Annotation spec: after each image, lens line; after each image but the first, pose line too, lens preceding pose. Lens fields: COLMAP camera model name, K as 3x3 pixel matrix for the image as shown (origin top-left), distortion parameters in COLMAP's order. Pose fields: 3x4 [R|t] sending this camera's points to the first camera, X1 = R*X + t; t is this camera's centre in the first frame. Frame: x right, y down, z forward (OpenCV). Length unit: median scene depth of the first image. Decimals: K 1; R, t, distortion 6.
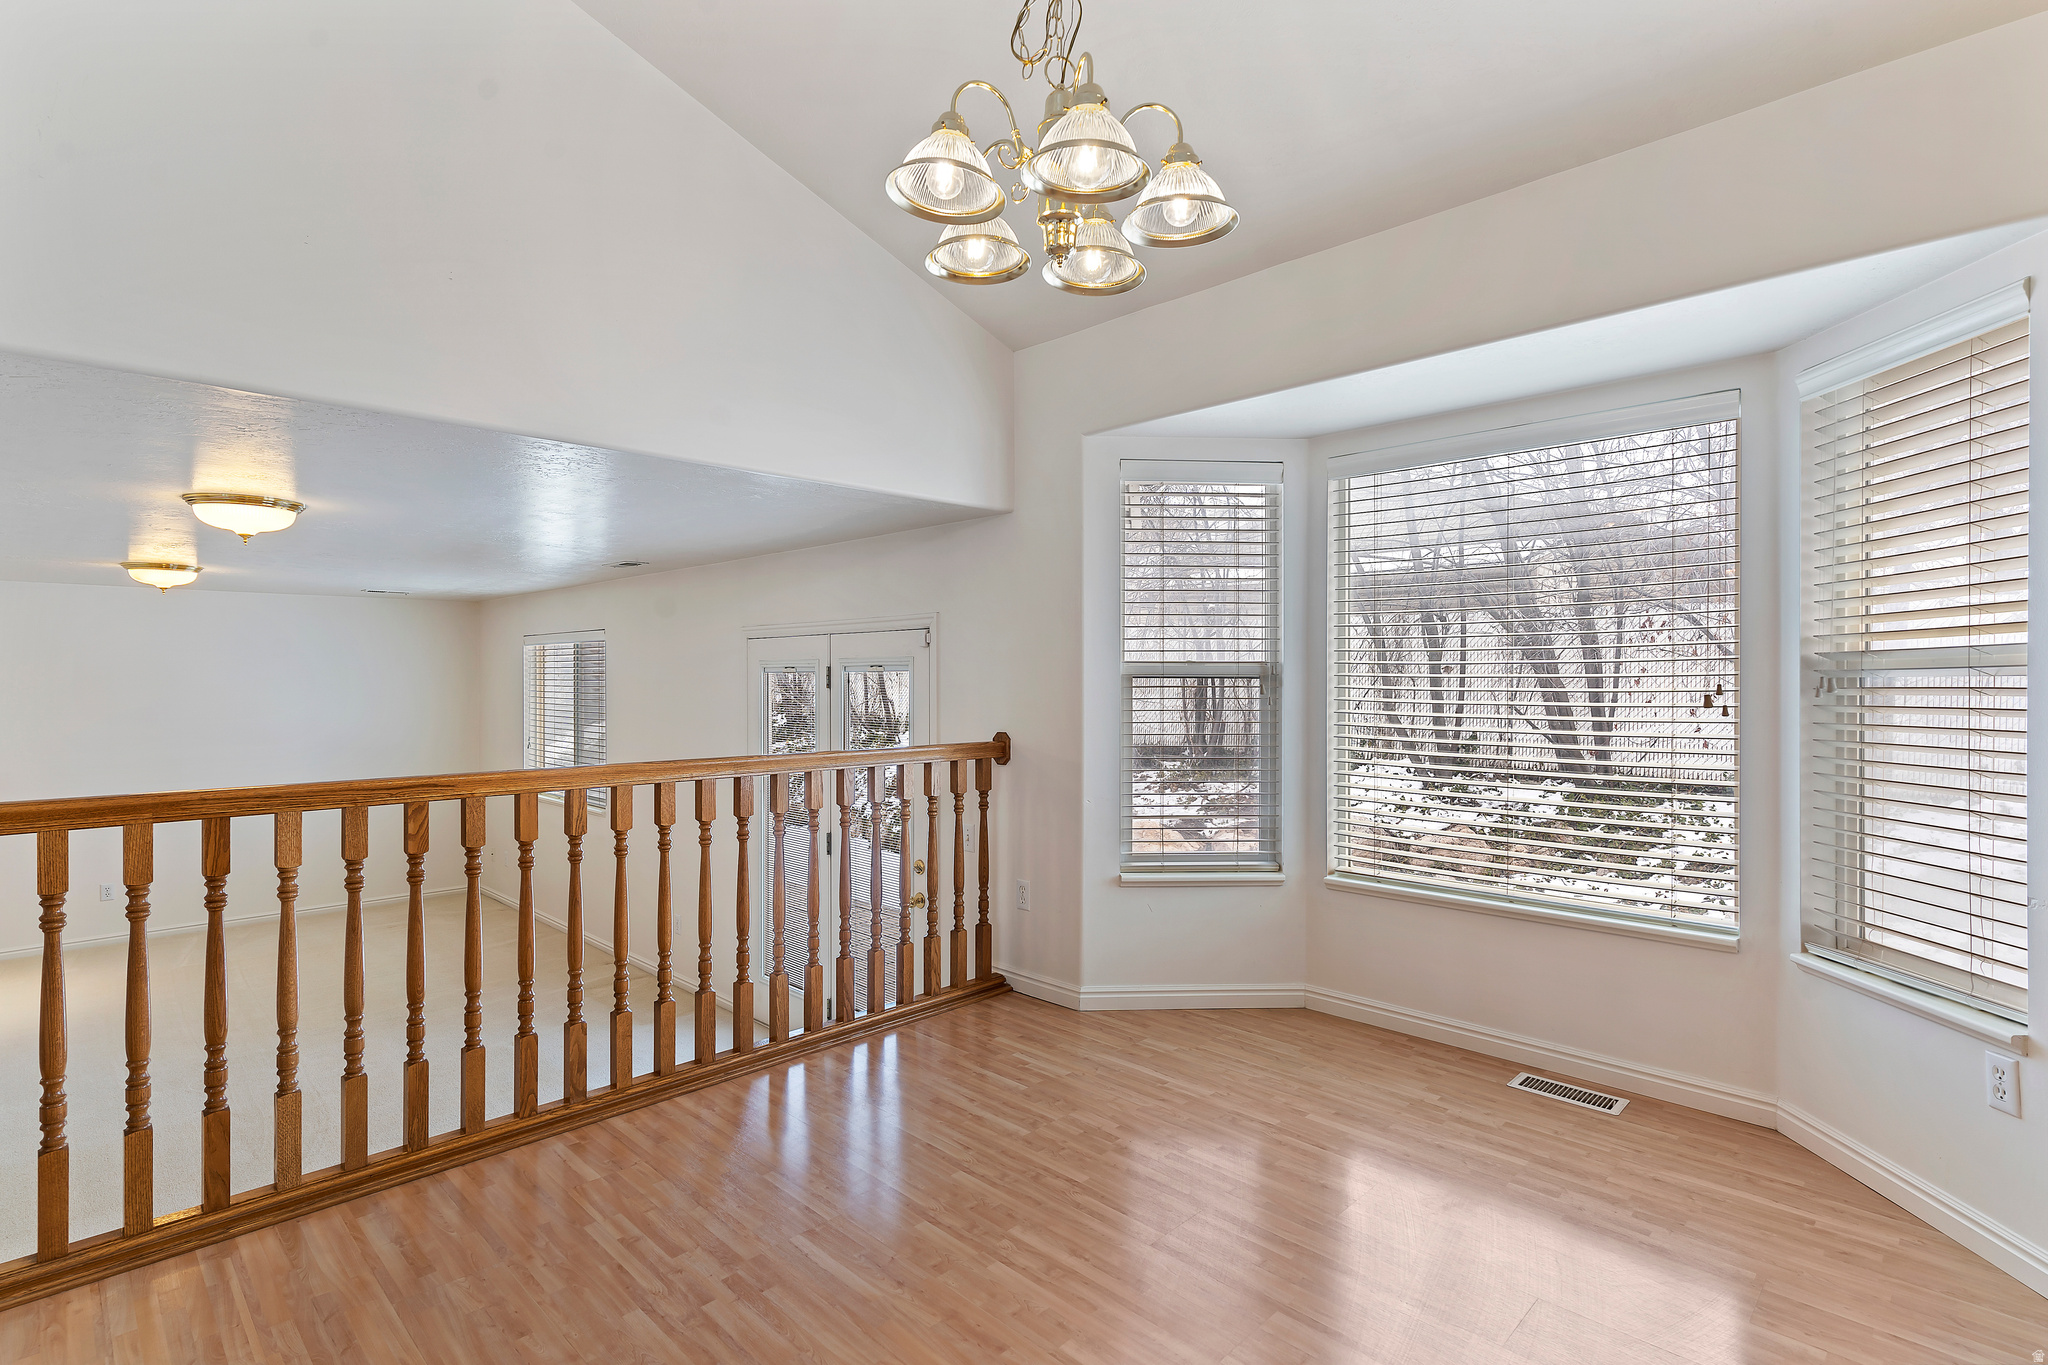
lens RADIAL K [[989.5, 0, 1023.6], [0, 989.5, 677.1], [0, 0, 1]] dist [0.003000, 0.001101]
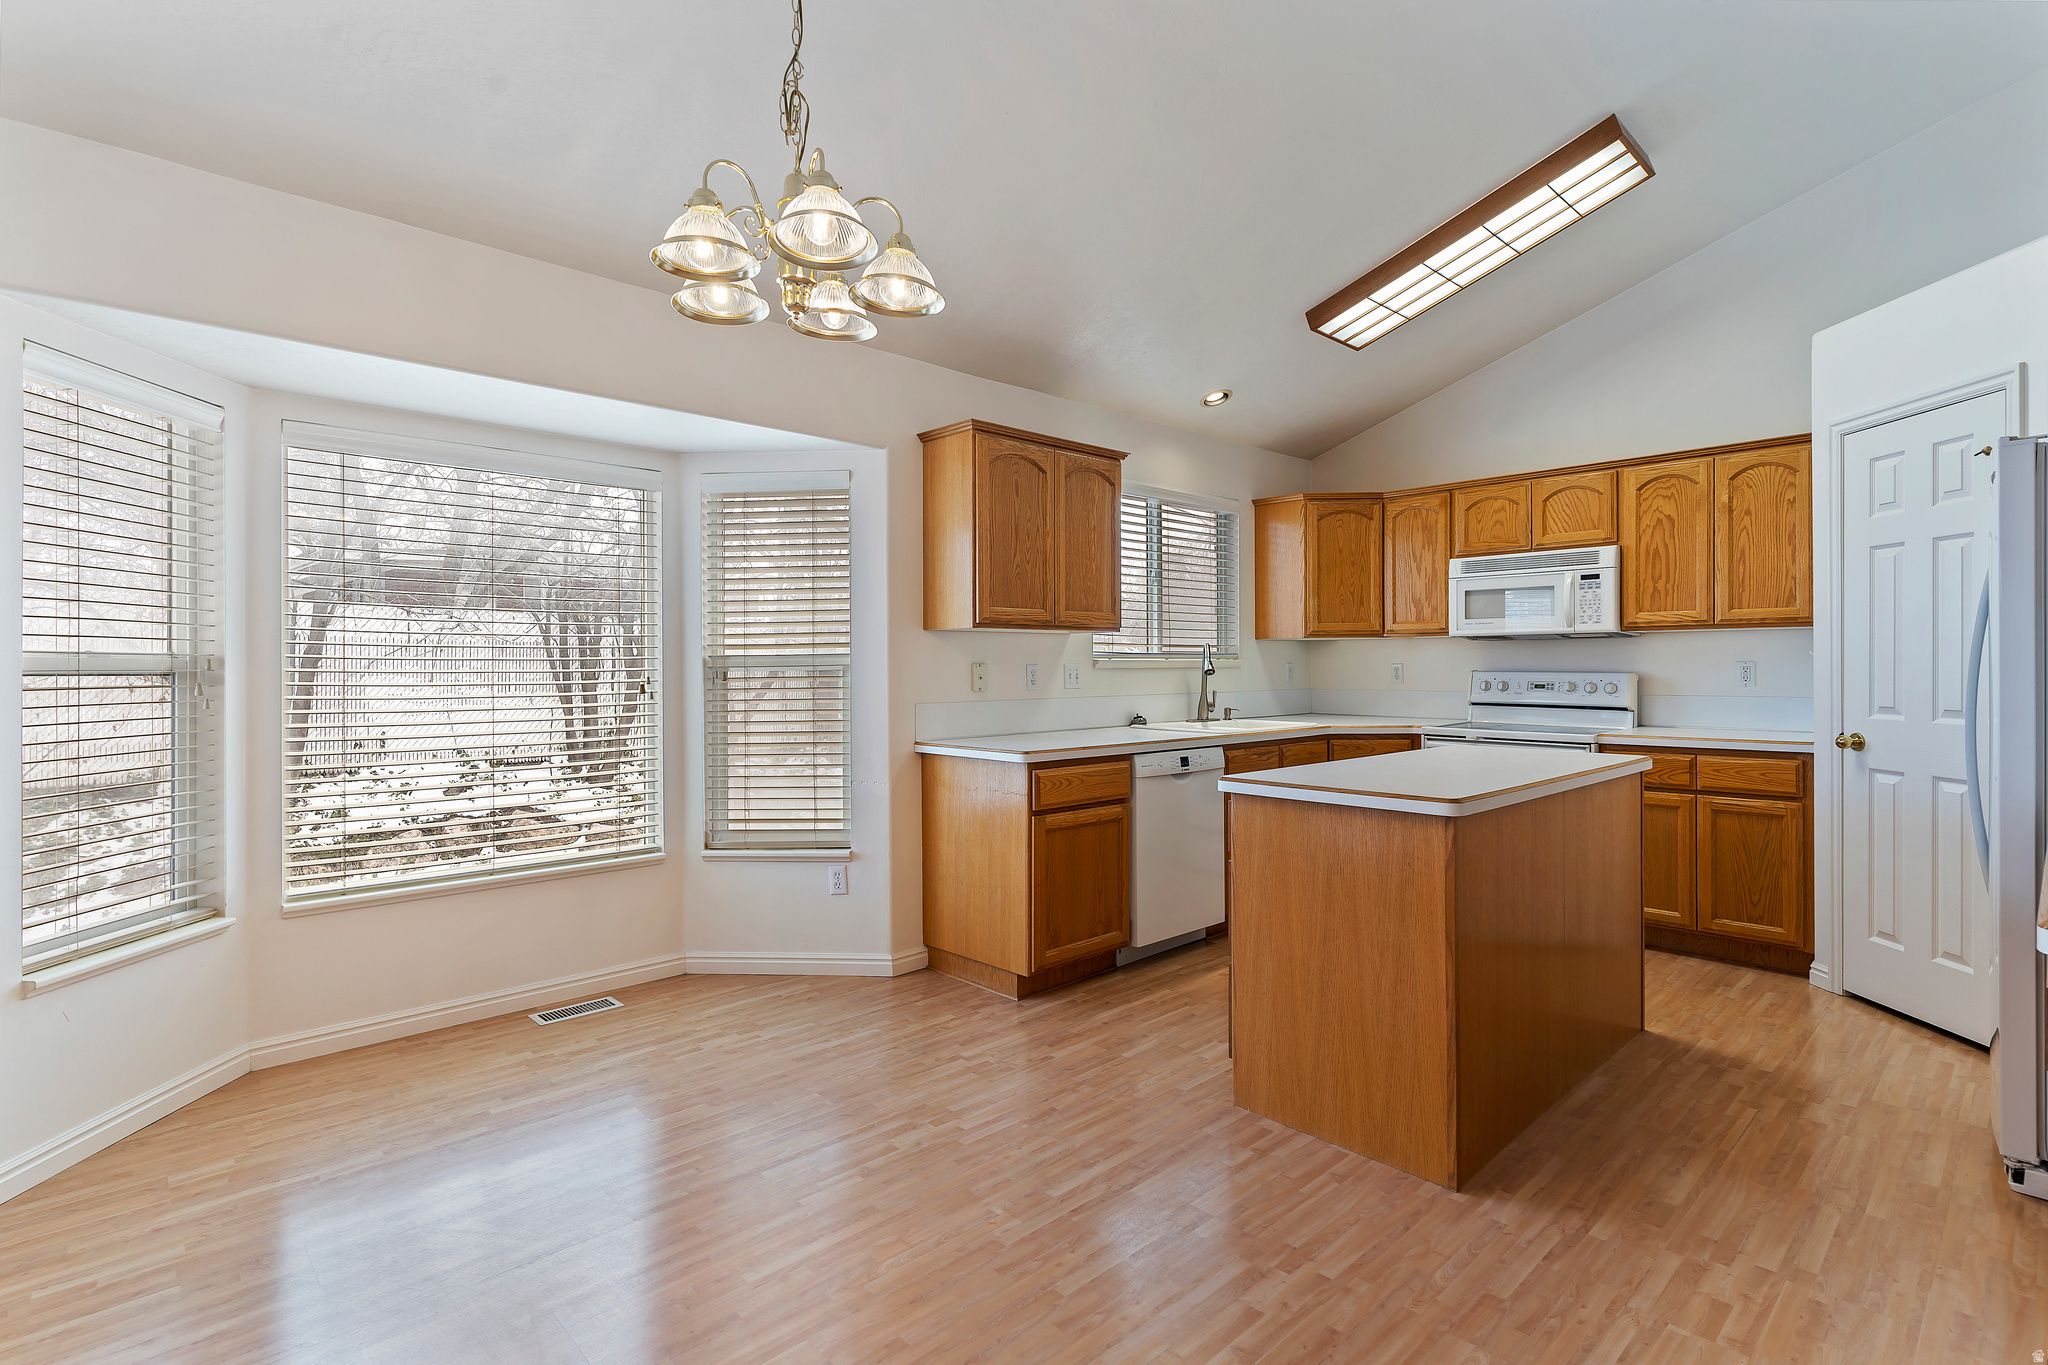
lens RADIAL K [[989.5, 0, 1014.4], [0, 989.5, 669.5], [0, 0, 1]] dist [0.003000, 0.001101]
pose [[0.032993, -0.001192, 0.999455, -0.657438], [0.001710, 0.999998, 0.001136, -0.003947], [-0.999454, 0.001672, 0.032995, 0.413848]]
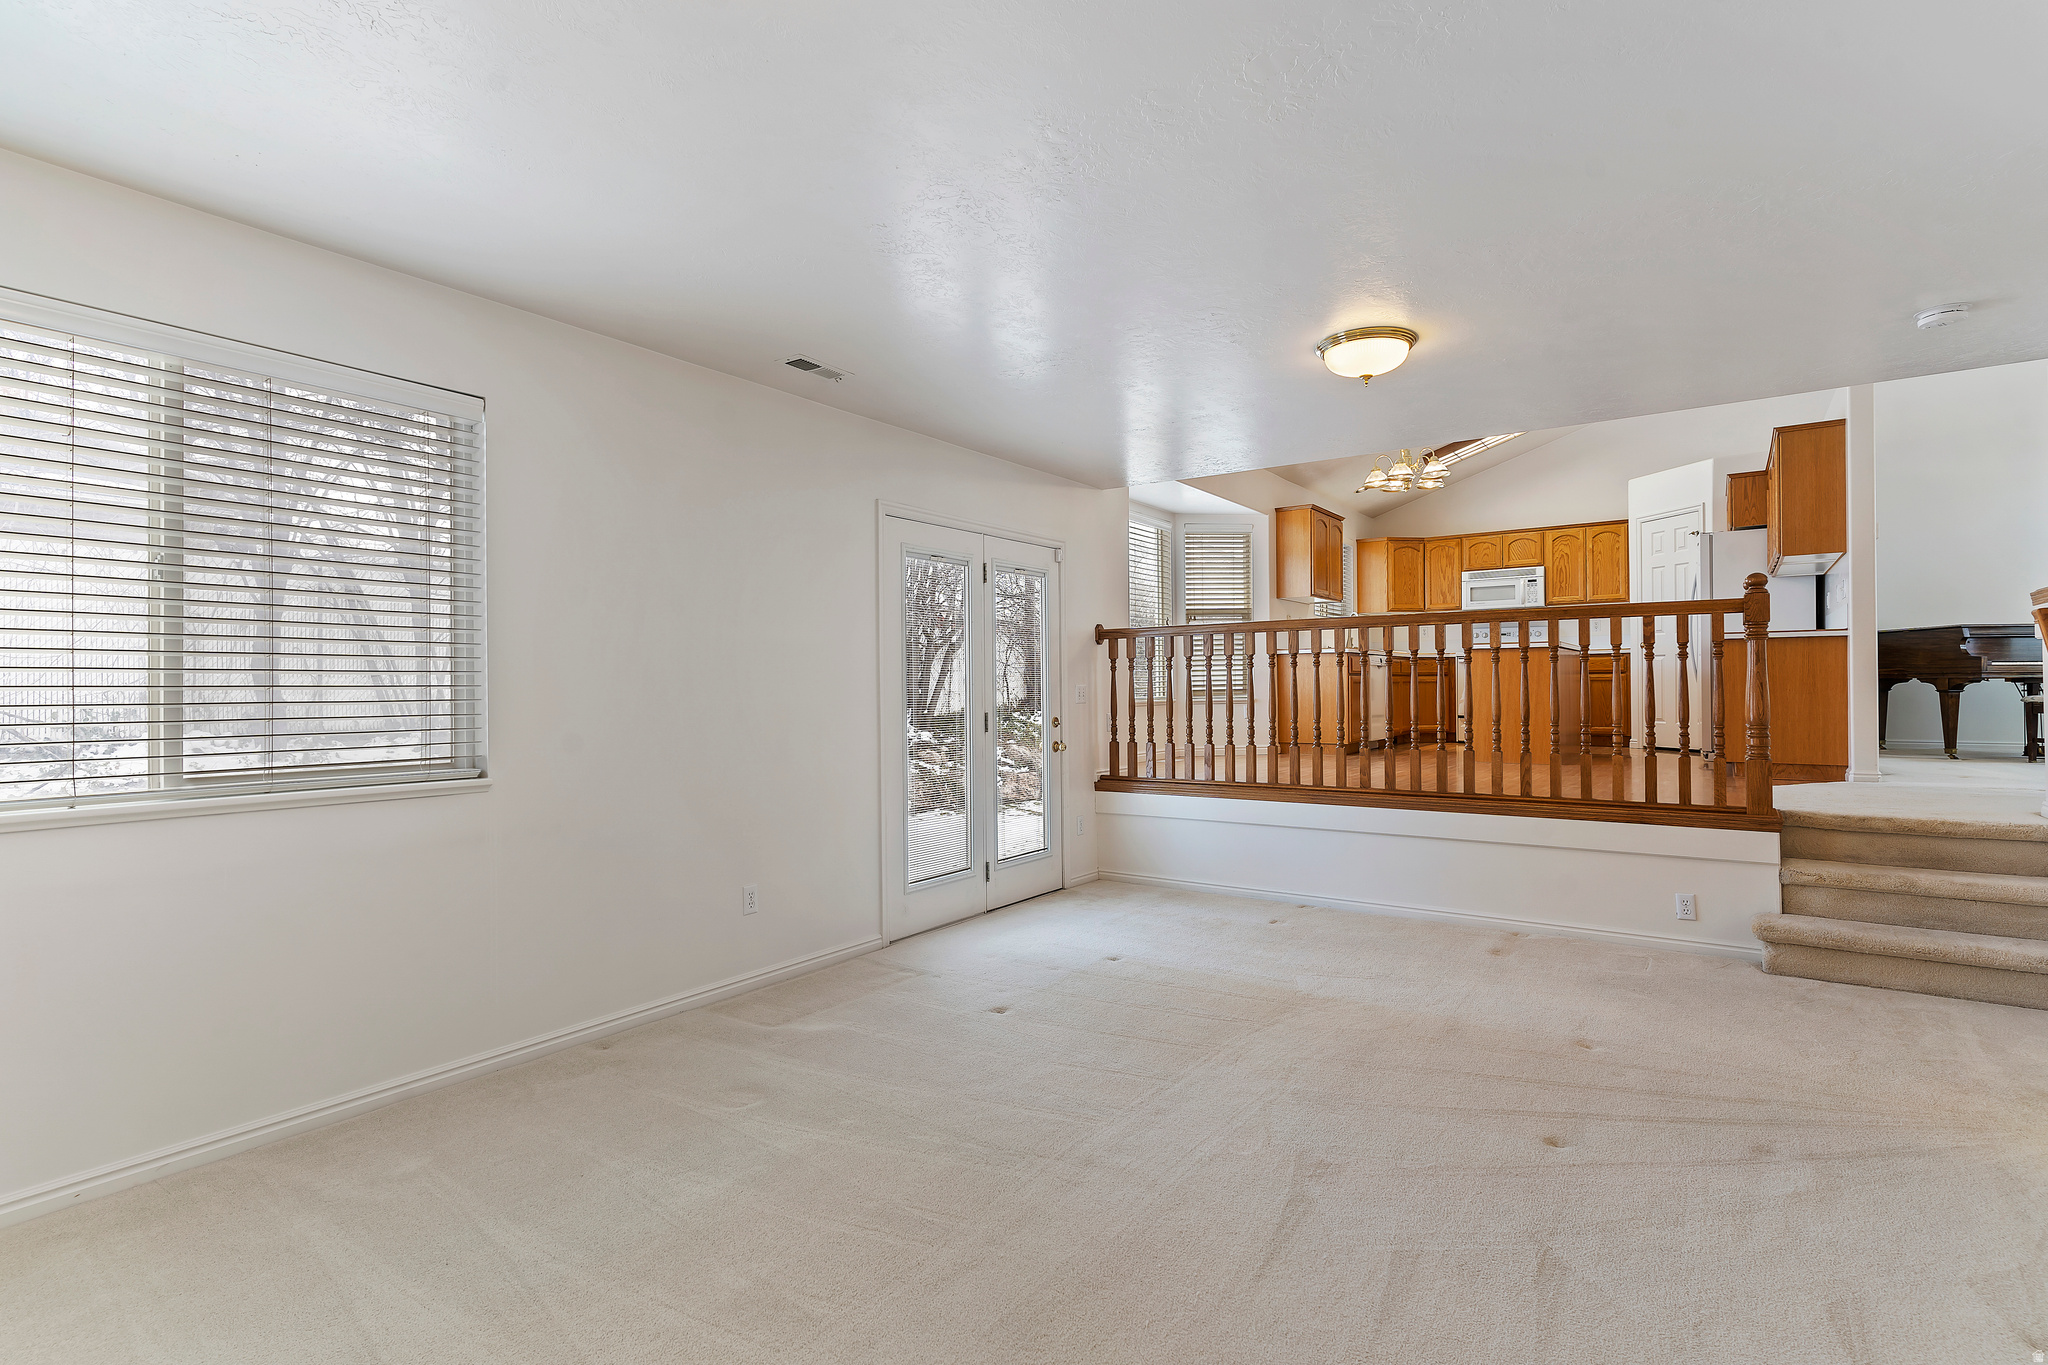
lens RADIAL K [[989.5, 0, 1005.3], [0, 989.5, 678.8], [0, 0, 1]] dist [0.003000, 0.001101]
pose [[-0.148034, 0.014493, 0.988876, -2.129557], [0.006042, 0.999887, -0.013750, 0.223657], [-0.988964, 0.003940, -0.148105, 1.831982]]
